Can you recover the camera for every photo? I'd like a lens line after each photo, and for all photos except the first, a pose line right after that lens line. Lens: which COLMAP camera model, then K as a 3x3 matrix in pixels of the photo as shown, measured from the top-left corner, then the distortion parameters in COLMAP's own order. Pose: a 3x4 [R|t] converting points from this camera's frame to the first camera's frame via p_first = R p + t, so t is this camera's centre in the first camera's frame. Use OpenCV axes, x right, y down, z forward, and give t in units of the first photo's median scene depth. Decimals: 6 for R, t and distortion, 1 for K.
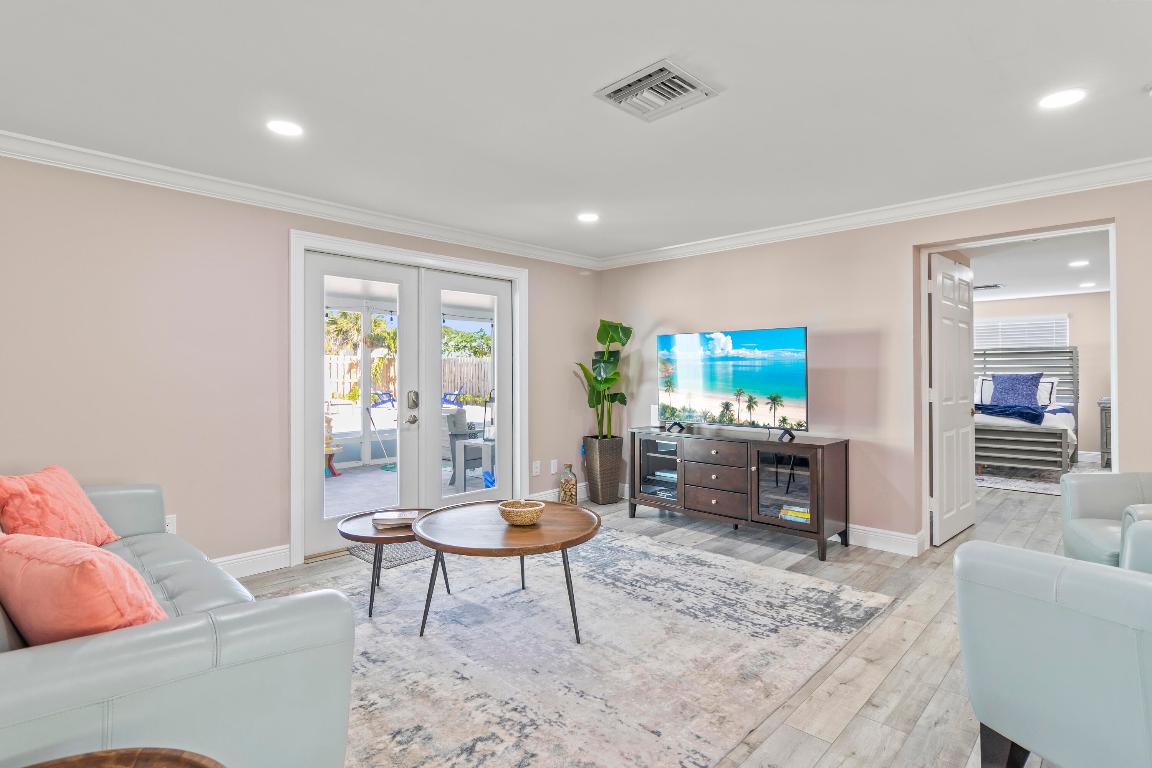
lens RADIAL K [[569.1, 0, 580.0], [0, 569.1, 369.4], [0, 0, 1]] dist [-0.002703, -0.000314]
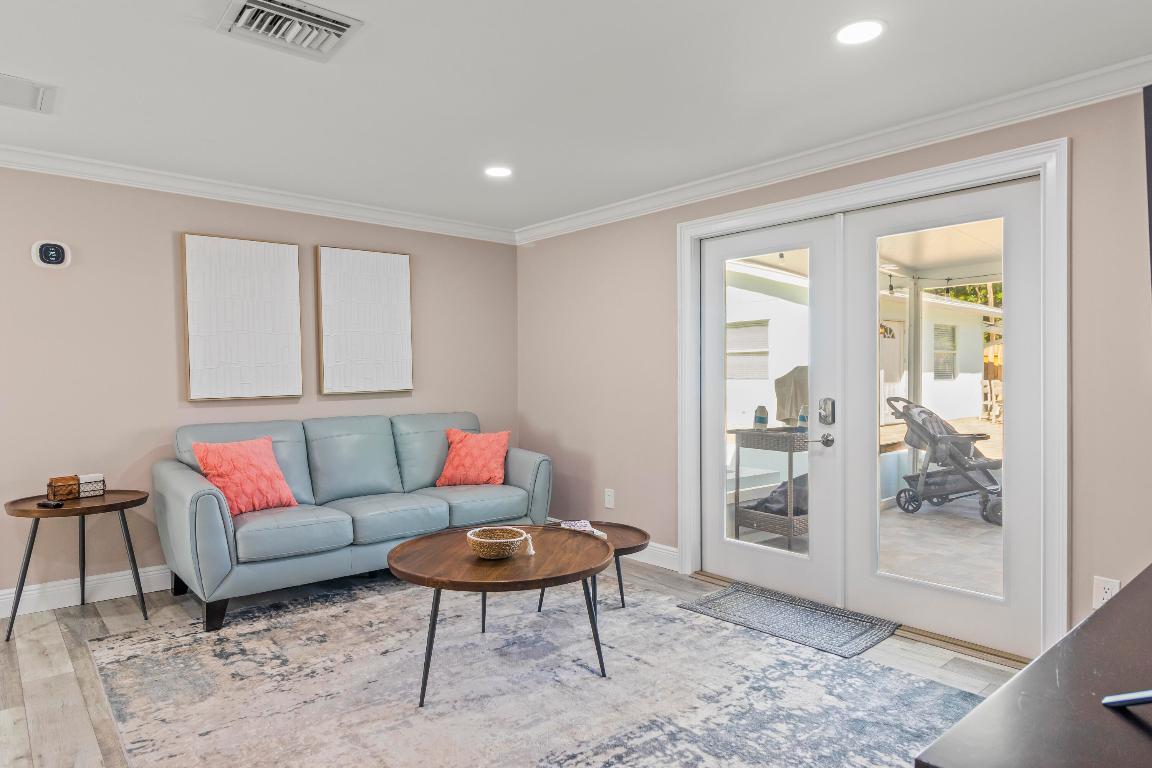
lens RADIAL K [[688.4, 0, 576.0], [0, 688.4, 384.0], [0, 0, 1]] dist [-0.000188, -0.000026]
pose [[-0.093054, 0.010620, -0.995604, 0.962030], [0.010065, 0.999902, 0.009725, 0.016142], [0.995610, -0.009116, -0.093152, 1.338588]]
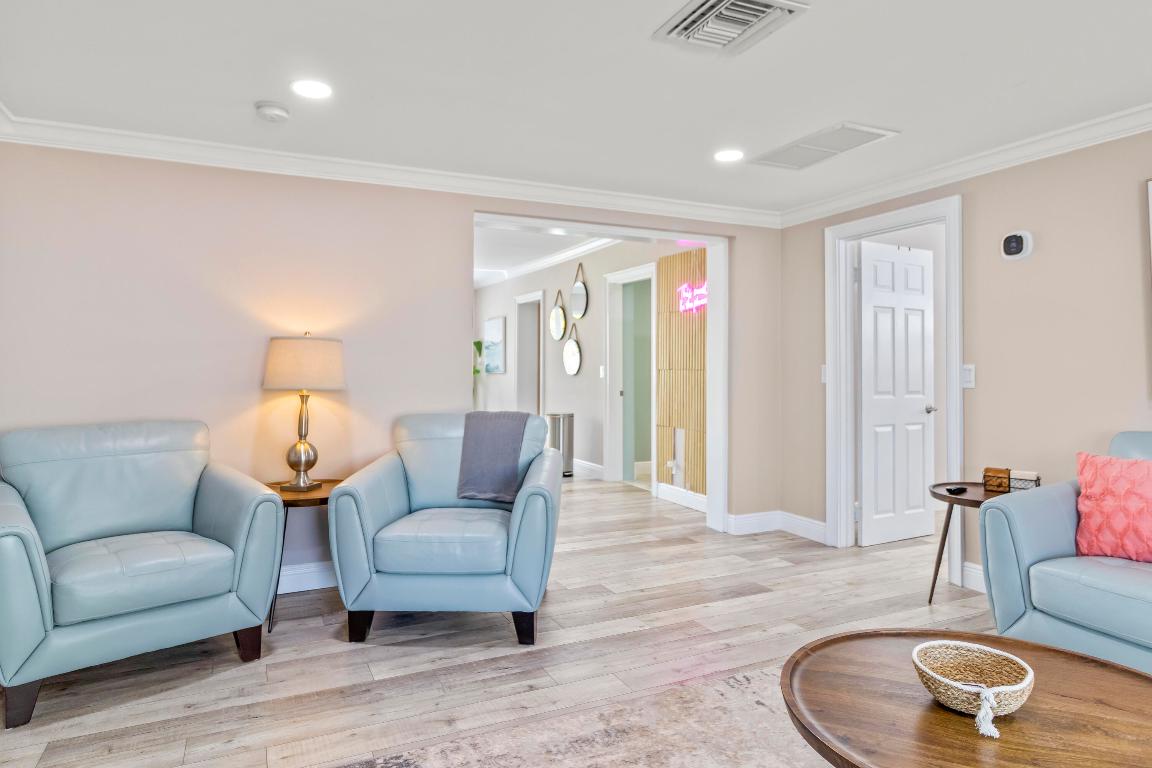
lens RADIAL K [[699.7, 0, 581.3], [0, 699.7, 362.3], [0, 0, 1]] dist [-0.001968, -0.000601]
pose [[-0.935661, 0.003238, 0.352886, -0.013093], [-0.003408, 0.999828, -0.018209, 0.021634], [-0.352885, -0.018240, -0.935489, 1.782515]]
